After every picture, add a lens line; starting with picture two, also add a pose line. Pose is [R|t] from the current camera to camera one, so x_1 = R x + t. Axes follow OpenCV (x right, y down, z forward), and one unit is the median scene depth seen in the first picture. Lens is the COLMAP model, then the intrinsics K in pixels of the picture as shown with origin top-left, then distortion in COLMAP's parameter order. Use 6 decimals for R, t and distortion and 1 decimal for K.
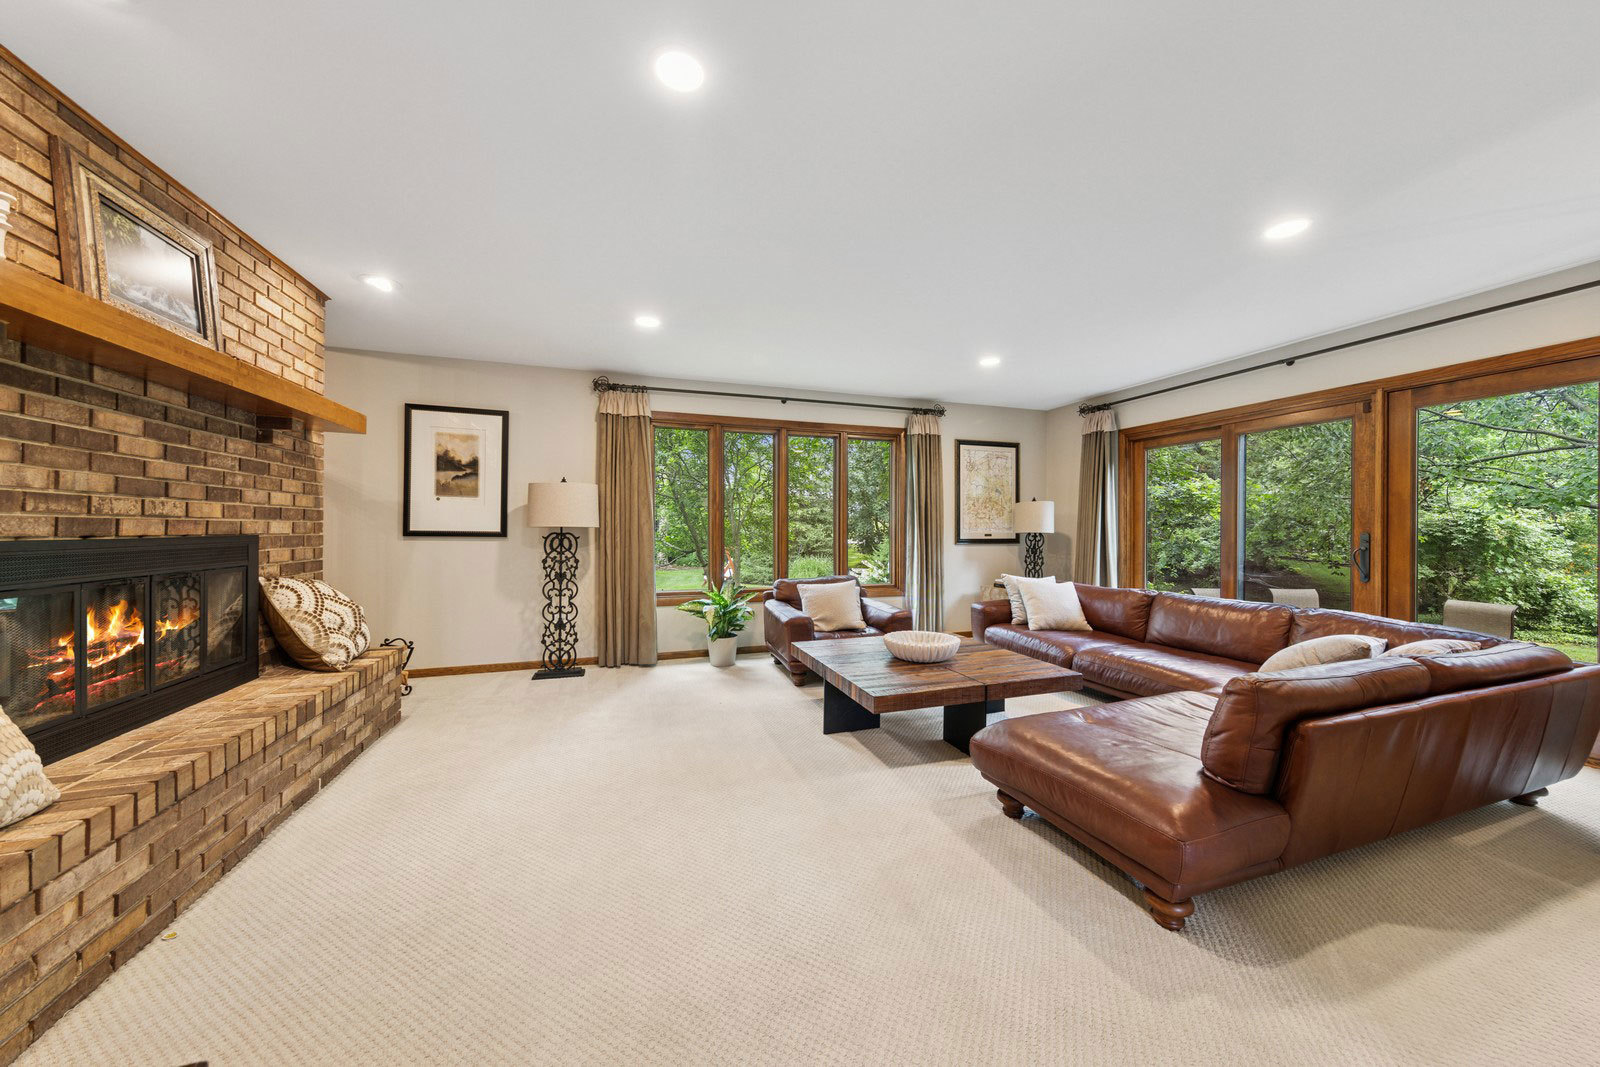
lens RADIAL K [[515.8, 0, 791.9], [0, 515.8, 532.0], [0, 0, 1]] dist [0.000432, -0.000008]
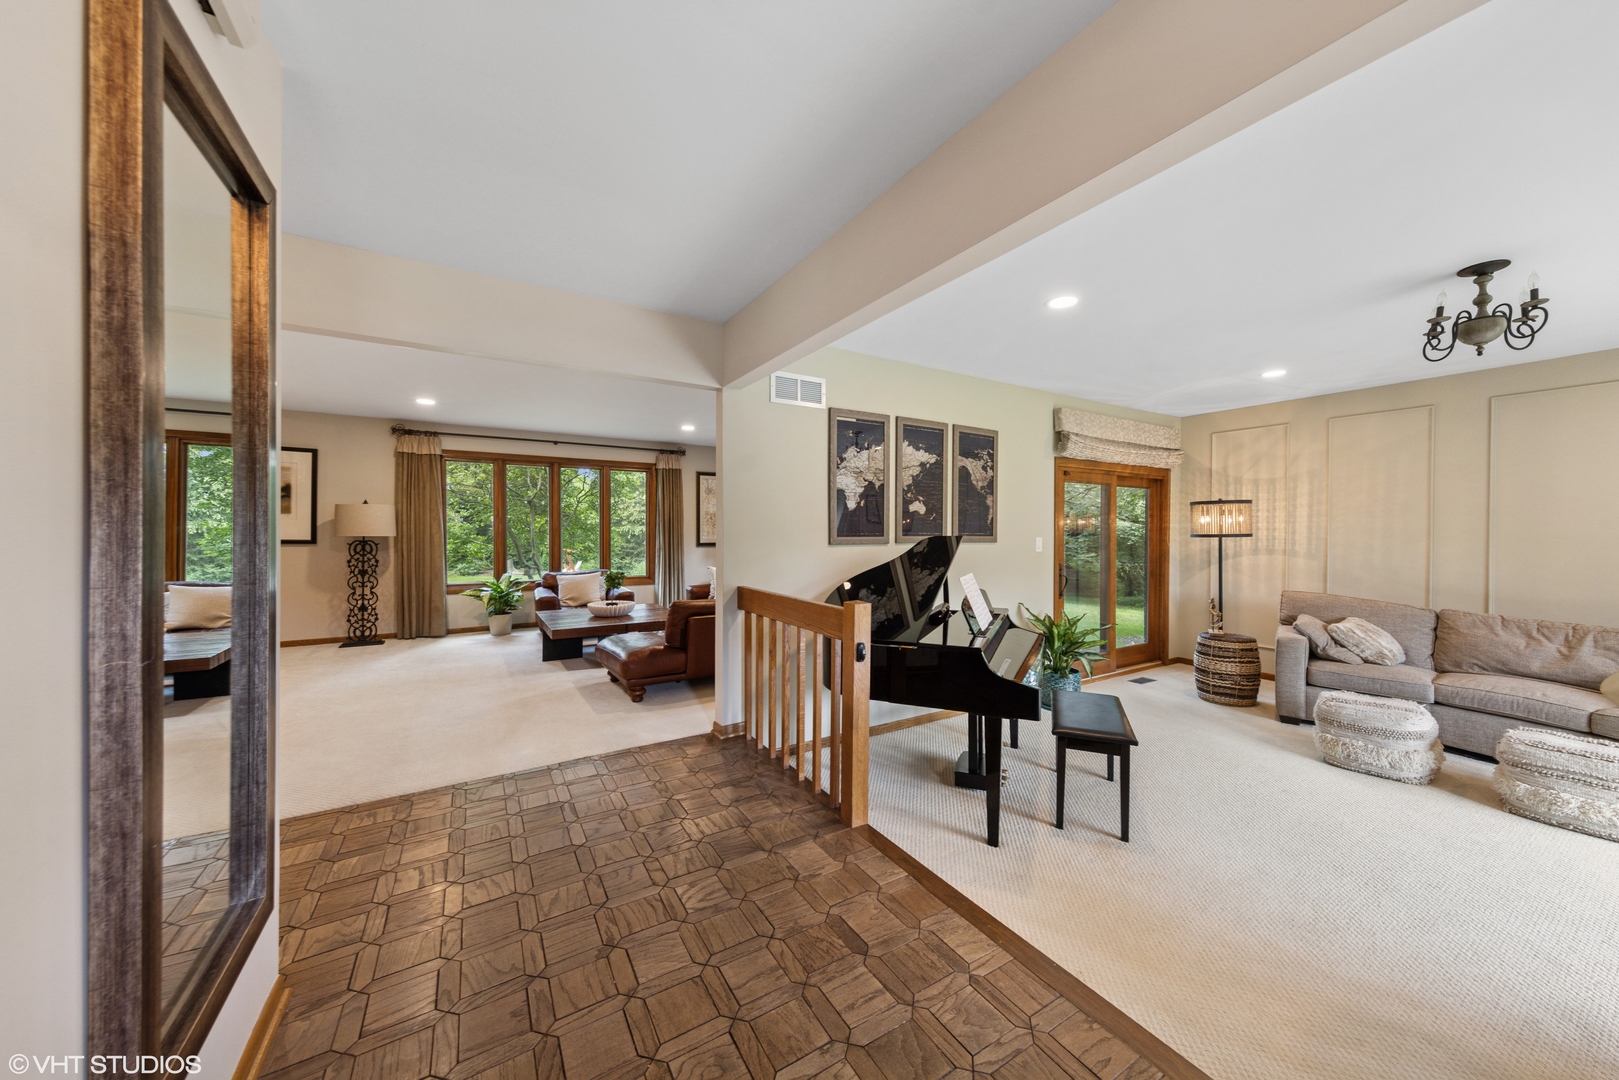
lens RADIAL K [[550.8, 0, 817.1], [0, 550.8, 536.0], [0, 0, 1]] dist [-0.001682, -0.000133]
pose [[0.972926, -0.002637, 0.231101, 0.364045], [0.002435, 0.999996, 0.001159, -0.008504], [-0.231103, -0.000565, 0.972929, -0.657253]]
